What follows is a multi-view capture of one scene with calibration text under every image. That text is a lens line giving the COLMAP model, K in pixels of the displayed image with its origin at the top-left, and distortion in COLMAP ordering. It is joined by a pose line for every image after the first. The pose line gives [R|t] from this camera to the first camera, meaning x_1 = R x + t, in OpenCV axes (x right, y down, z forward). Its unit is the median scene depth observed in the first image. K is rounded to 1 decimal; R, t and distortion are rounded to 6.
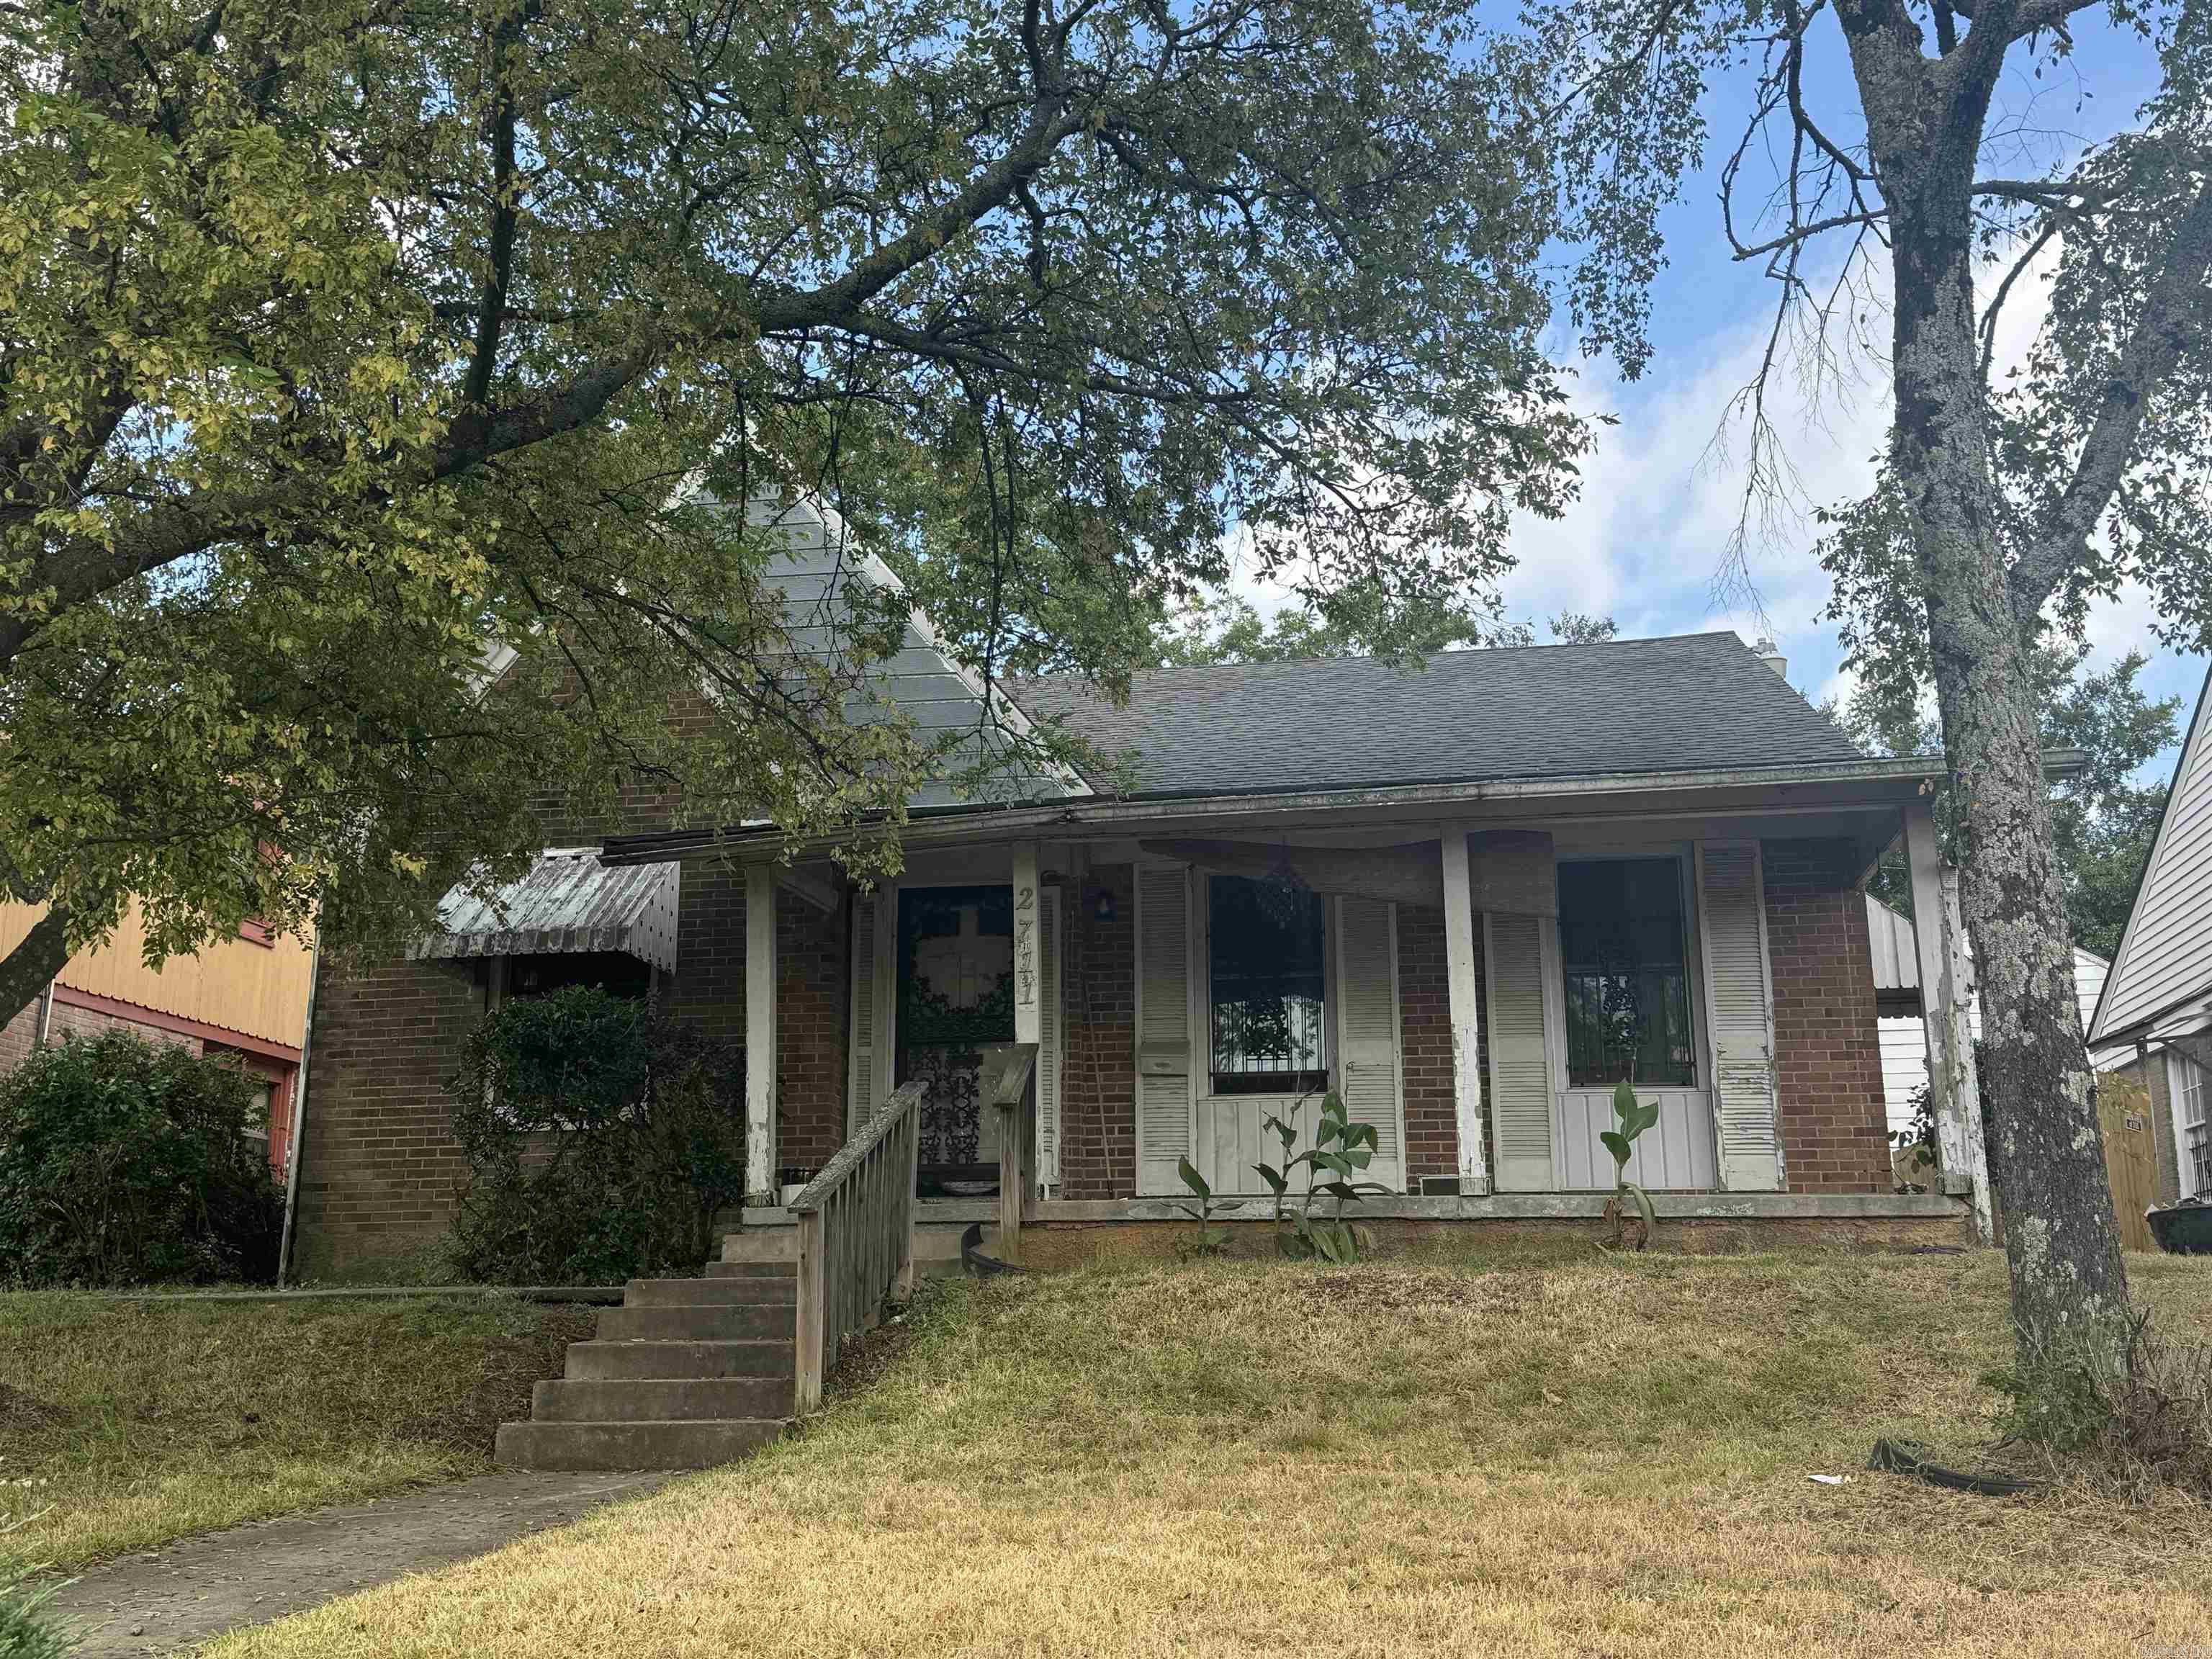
lens RADIAL K [[2200.3, 0, 1098.6], [0, 2200.3, 836.0], [0, 0, 1]] dist [0.102775, 0.000000]
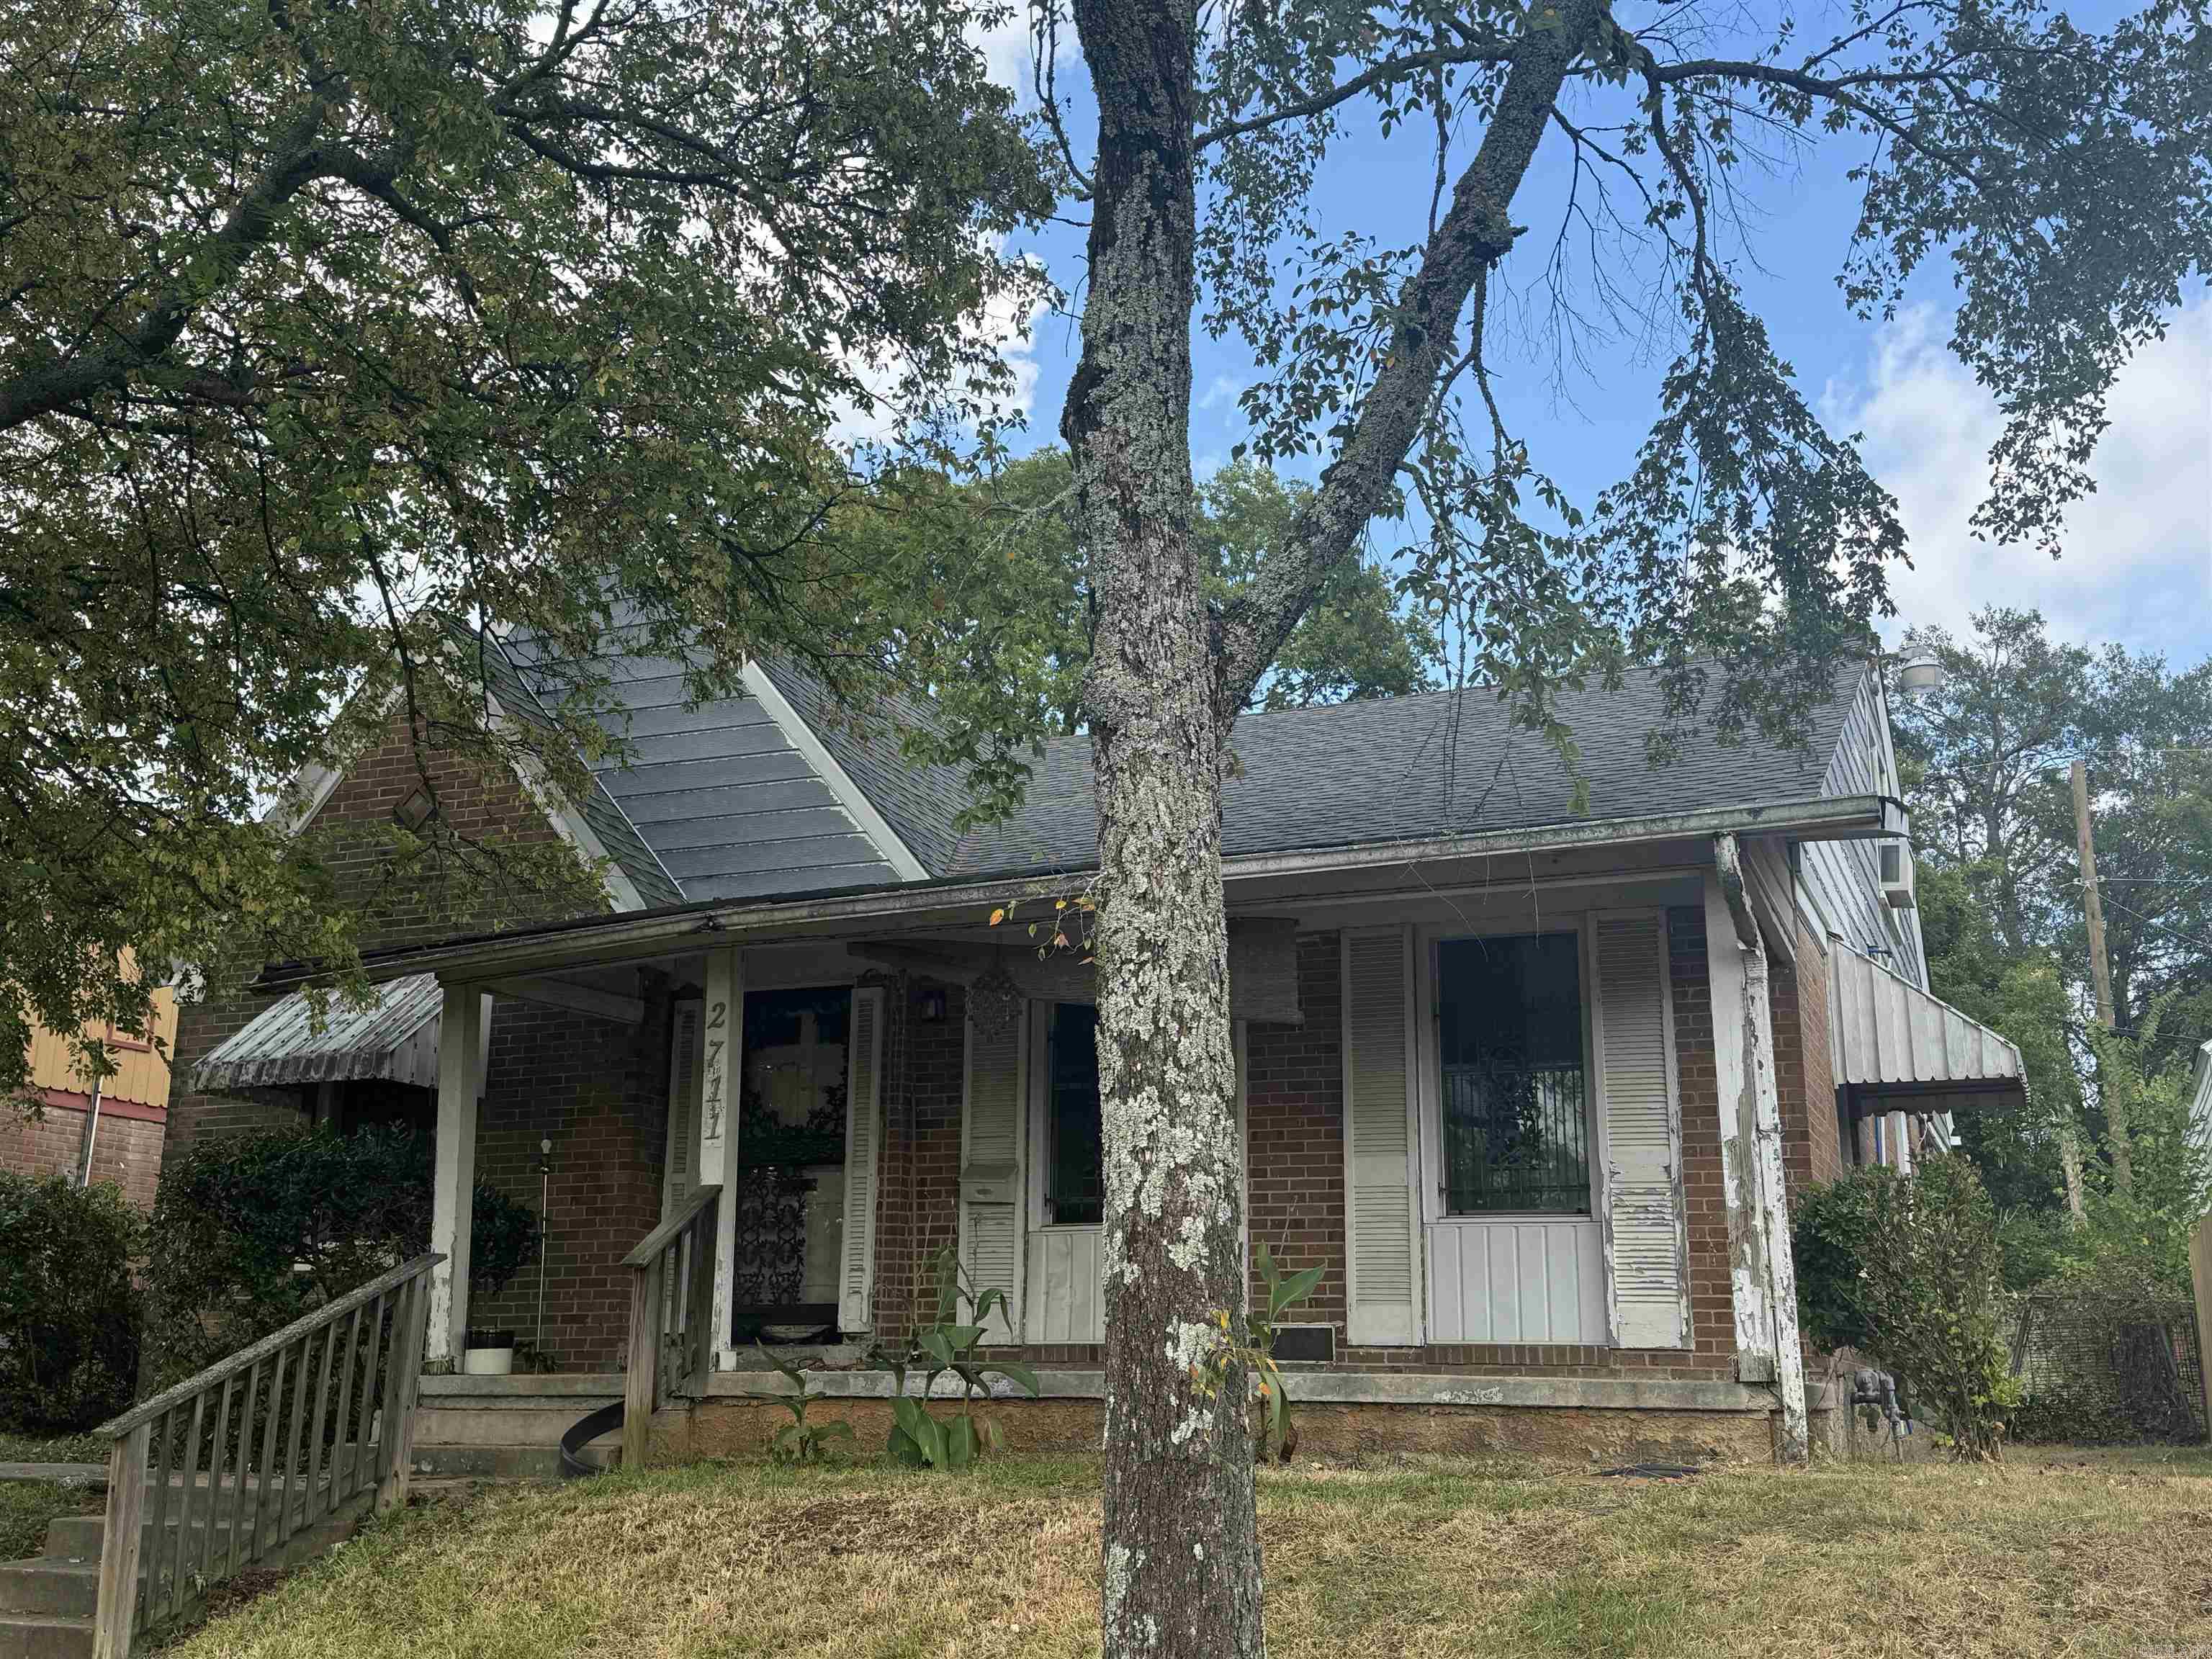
lens RADIAL K [[2200.3, 0, 1109.6], [0, 2200.3, 832.7], [0, 0, 1]] dist [0.102775, 0.000000]
pose [[0.971966, -0.045805, -0.230616, 0.342461], [0.041610, 0.998869, -0.023022, -0.018161], [0.231409, 0.012781, 0.972773, 0.199242]]
